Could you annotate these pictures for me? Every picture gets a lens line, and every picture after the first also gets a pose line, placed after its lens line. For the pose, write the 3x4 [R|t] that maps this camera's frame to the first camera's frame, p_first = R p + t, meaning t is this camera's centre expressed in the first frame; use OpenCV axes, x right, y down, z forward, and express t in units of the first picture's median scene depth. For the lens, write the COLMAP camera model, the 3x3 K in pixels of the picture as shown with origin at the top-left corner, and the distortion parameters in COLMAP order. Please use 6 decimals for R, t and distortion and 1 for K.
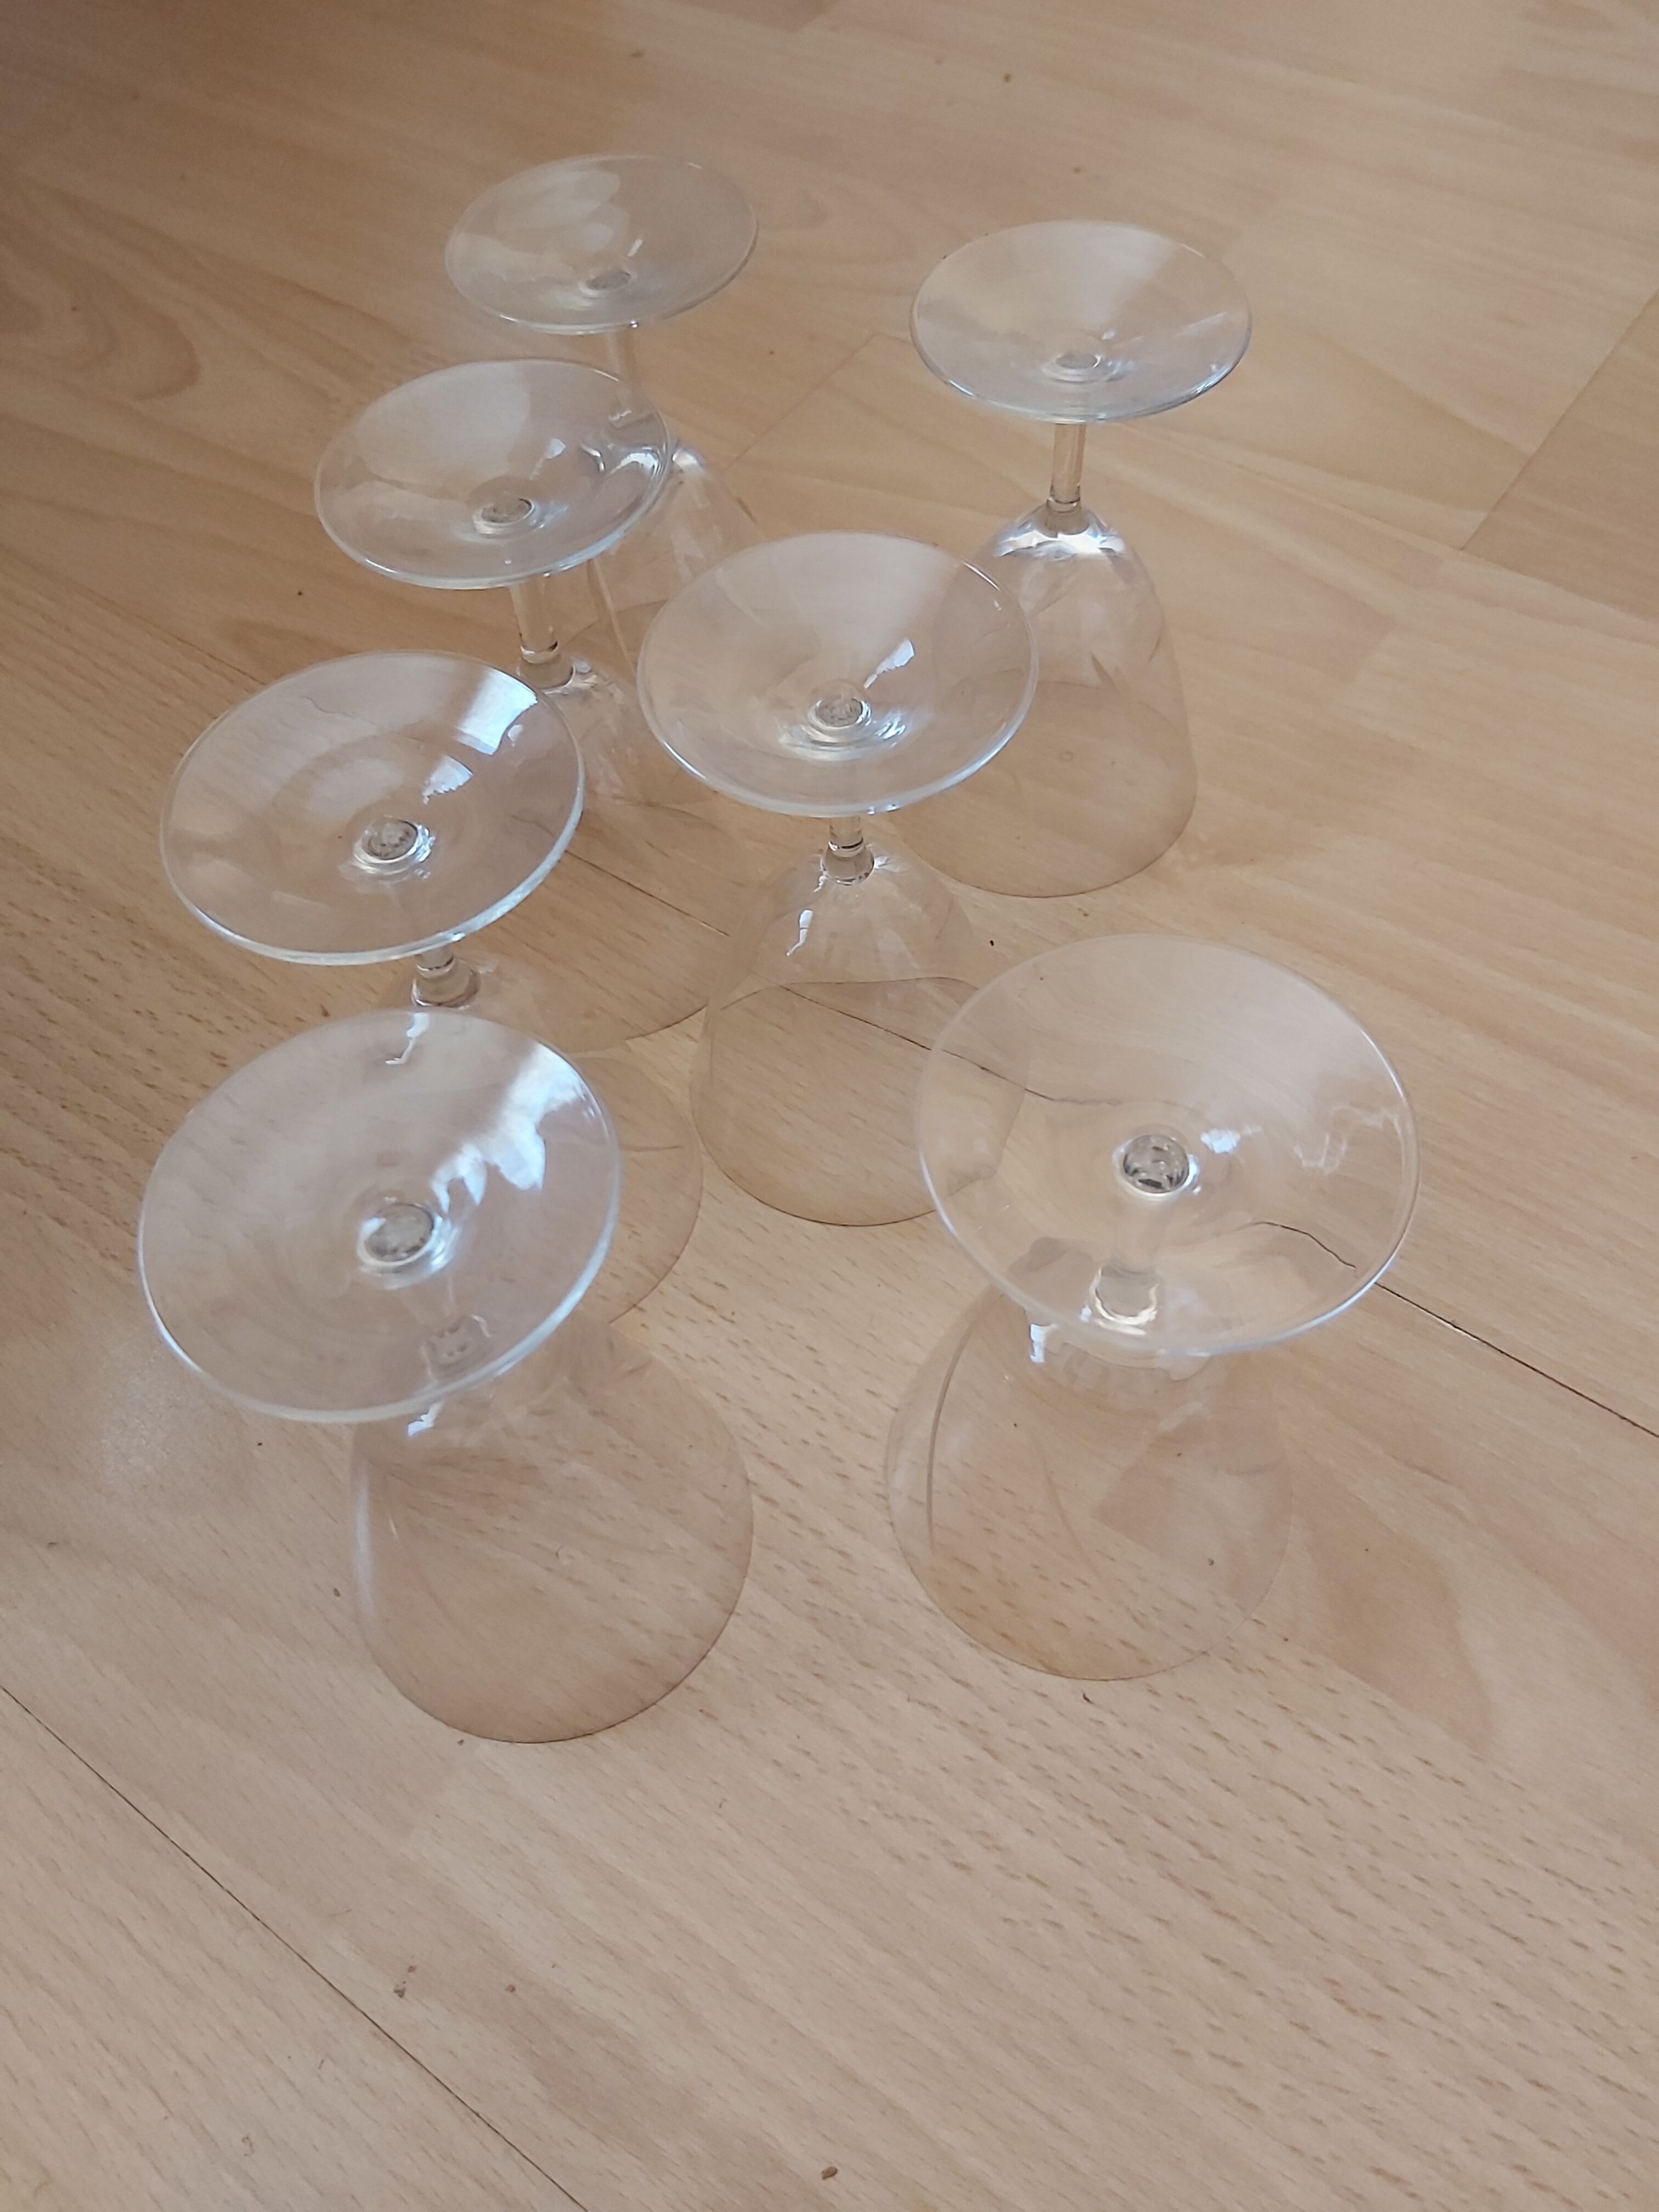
lens RADIAL K [[1718.1, 0, 821.2], [0, 1718.1, 1113.2], [0, 0, 1]] dist [0.028638, -0.091197]
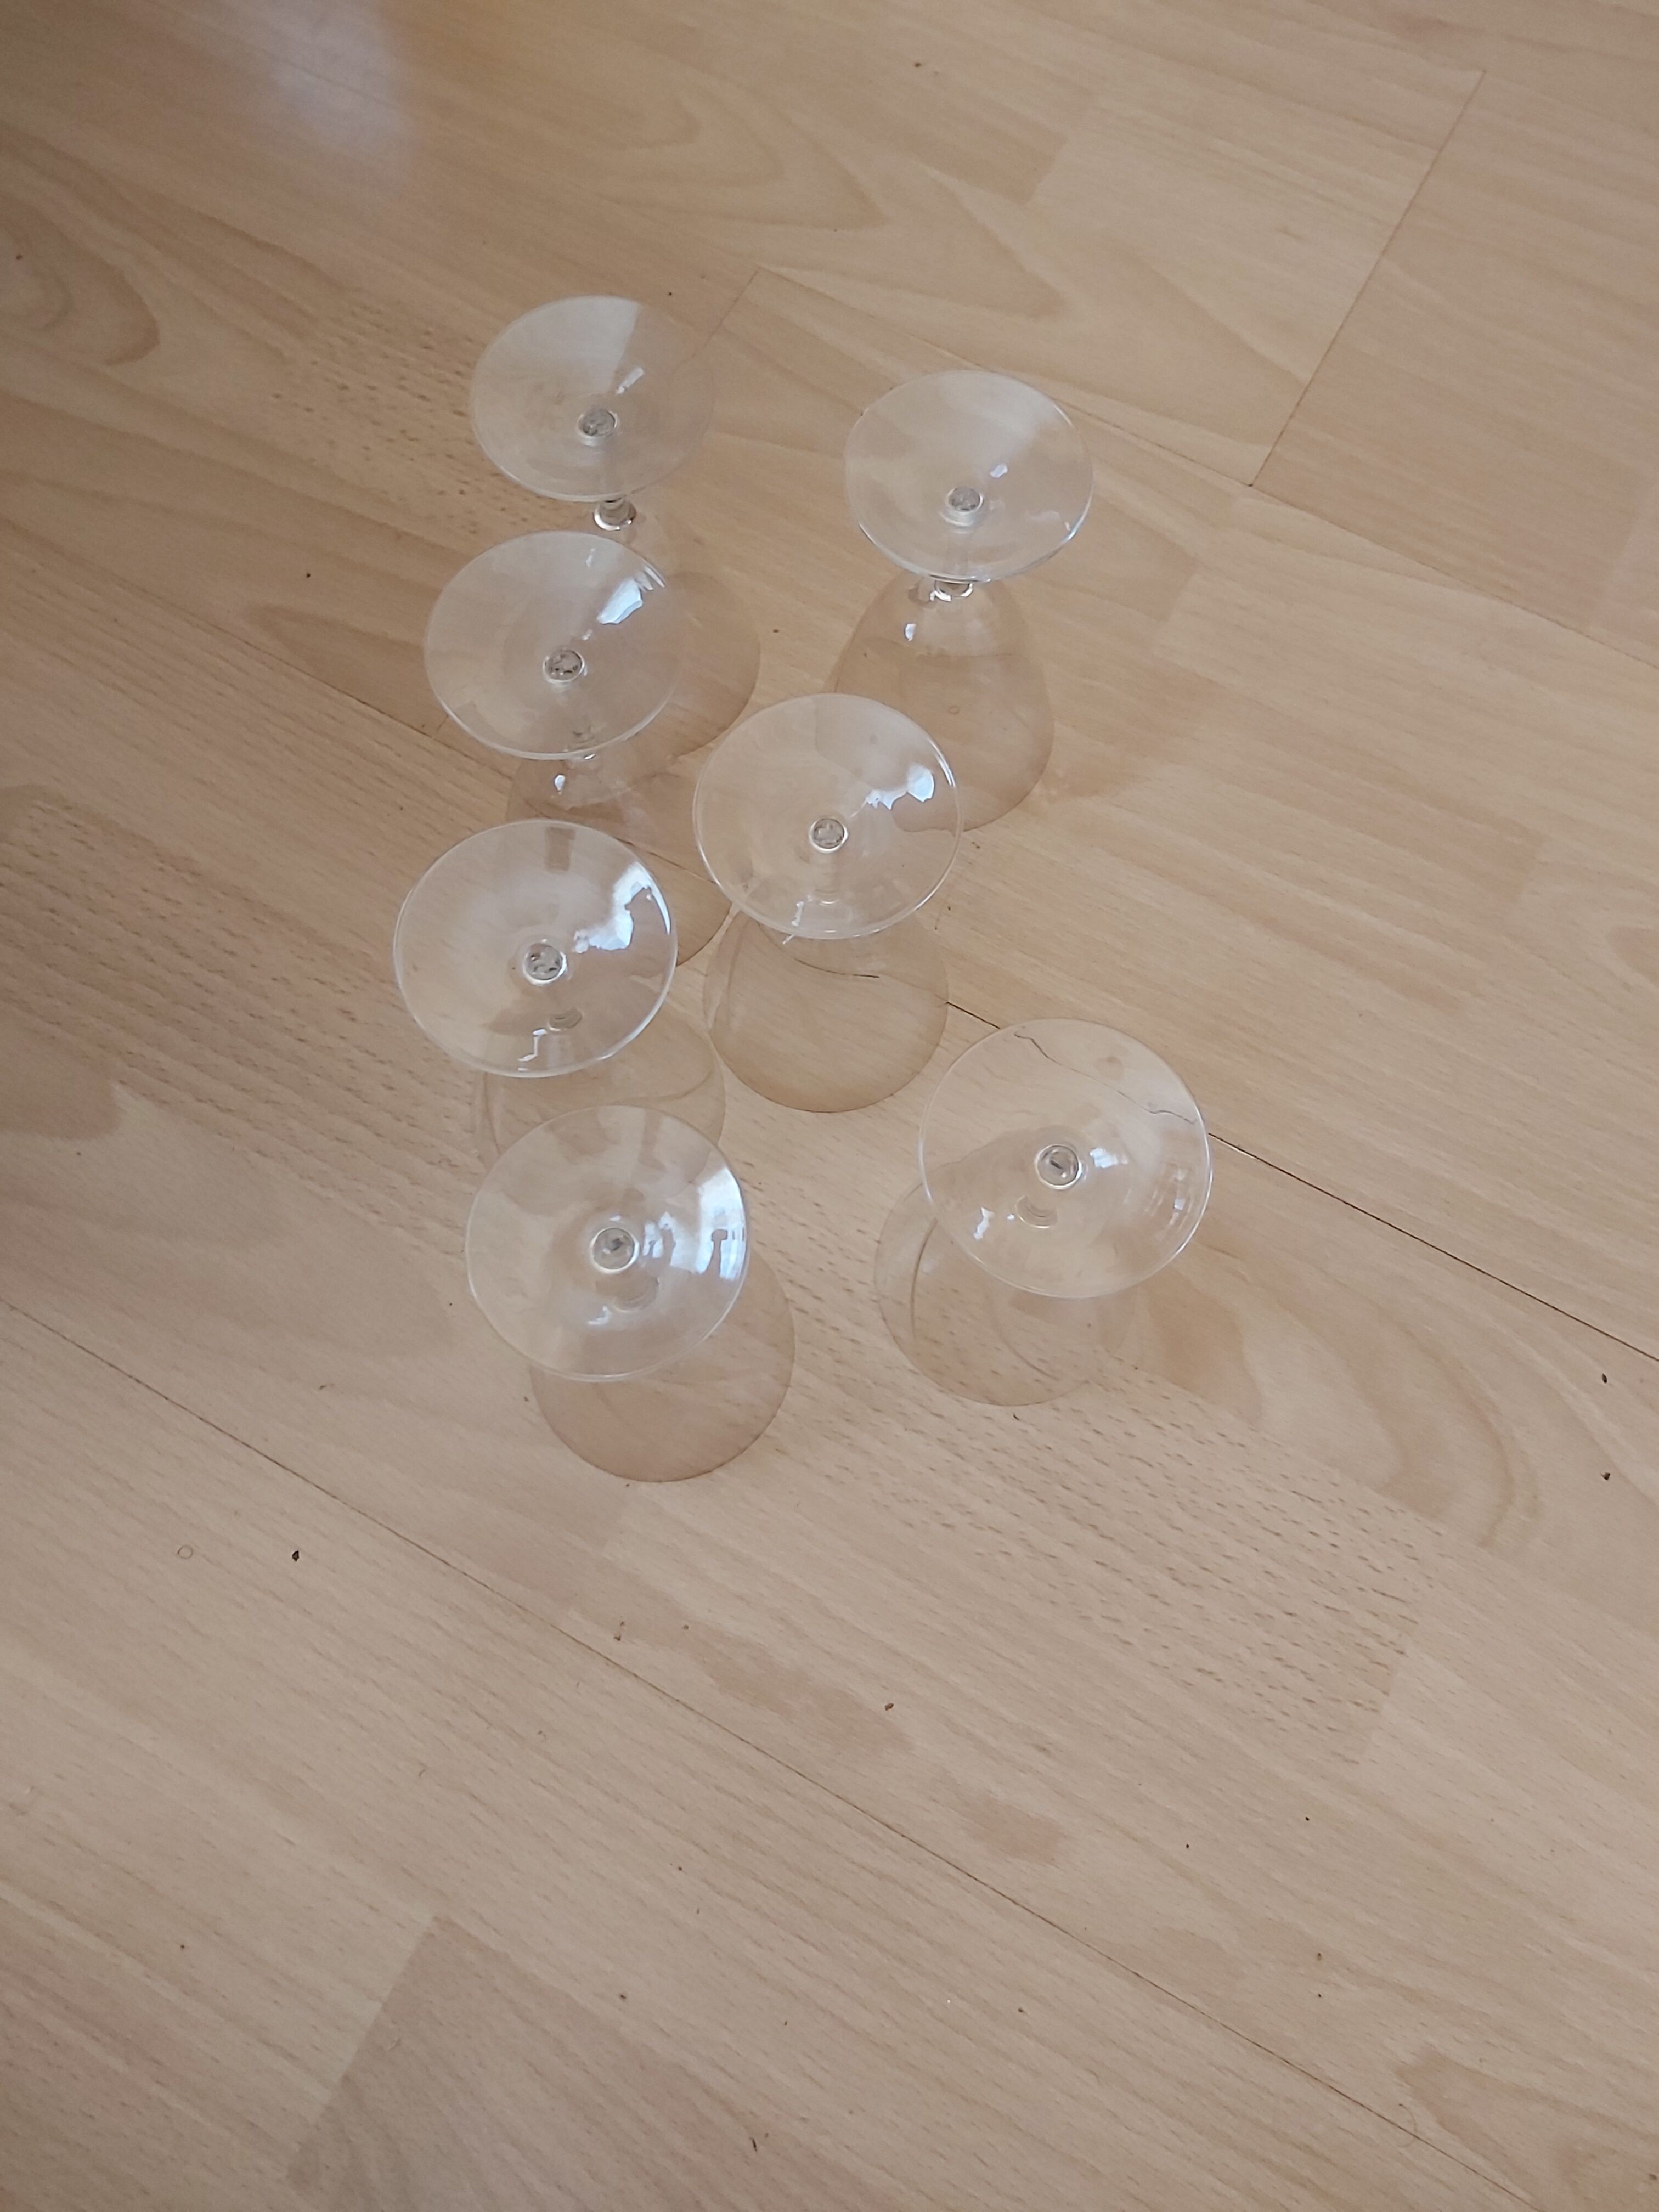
lens RADIAL K [[1718.1, 0, 818.0], [0, 1718.1, 1112.7], [0, 0, 1]] dist [0.028638, -0.091197]
pose [[0.991564, -0.091872, 0.091437, -0.143689], [0.064808, 0.962313, 0.264108, -0.354212], [-0.112255, -0.255954, 0.960149, -0.425617]]
